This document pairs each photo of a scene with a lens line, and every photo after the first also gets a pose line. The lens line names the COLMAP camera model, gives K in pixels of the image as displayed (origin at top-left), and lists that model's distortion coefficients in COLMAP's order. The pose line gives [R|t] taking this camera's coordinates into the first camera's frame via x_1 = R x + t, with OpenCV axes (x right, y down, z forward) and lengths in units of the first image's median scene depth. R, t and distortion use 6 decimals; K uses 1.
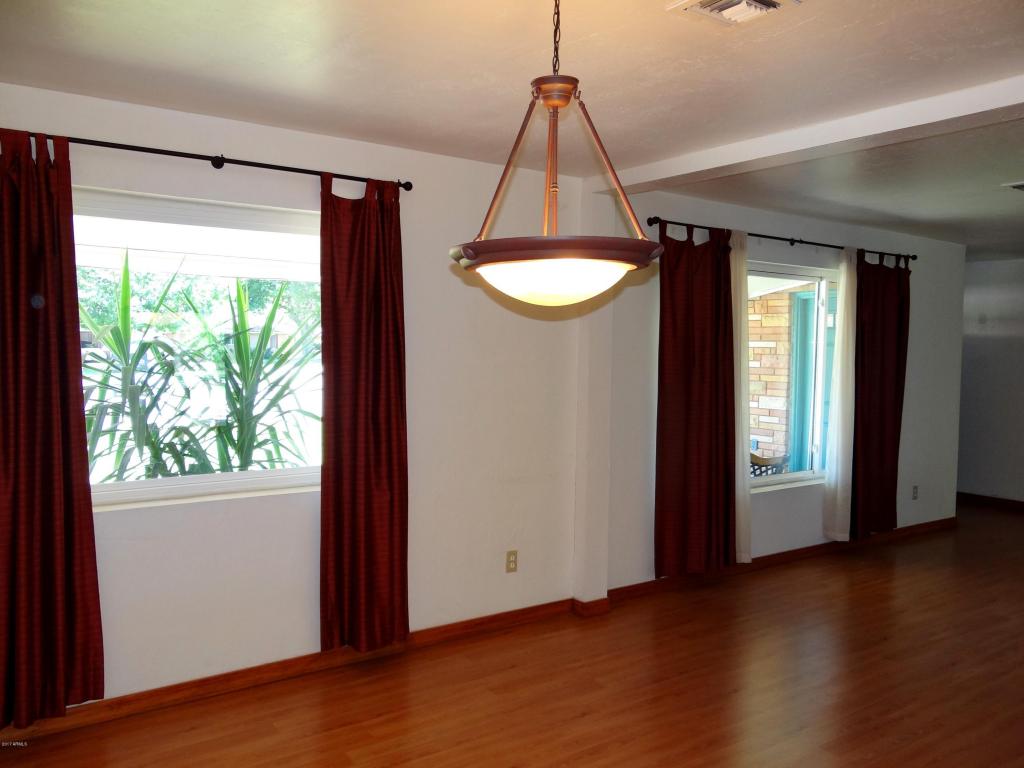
lens RADIAL K [[809.7, 0, 514.0], [0, 809.7, 378.9], [0, 0, 1]] dist [-0.000437, -0.010538]
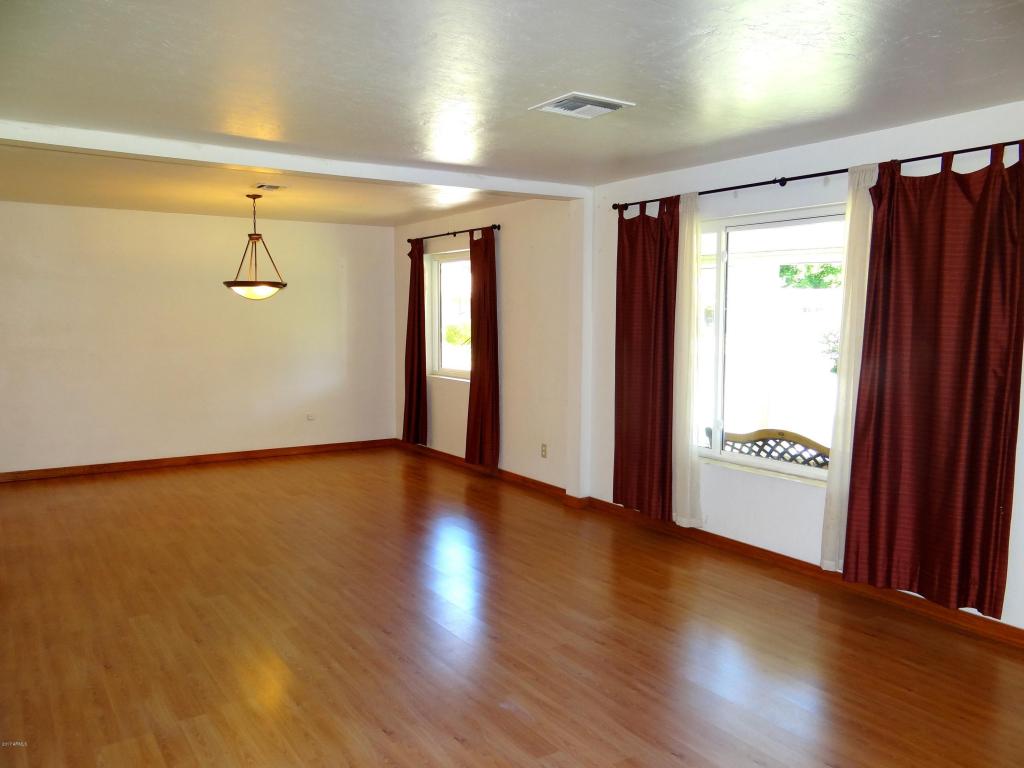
lens RADIAL K [[809.7, 0, 514.0], [0, 809.7, 378.9], [0, 0, 1]] dist [-0.000437, -0.010538]
pose [[-0.033848, 0.056588, -0.997824, 1.429206], [-0.059830, 0.996490, 0.058542, 0.000742], [0.997635, 0.061682, -0.030344, 0.911291]]
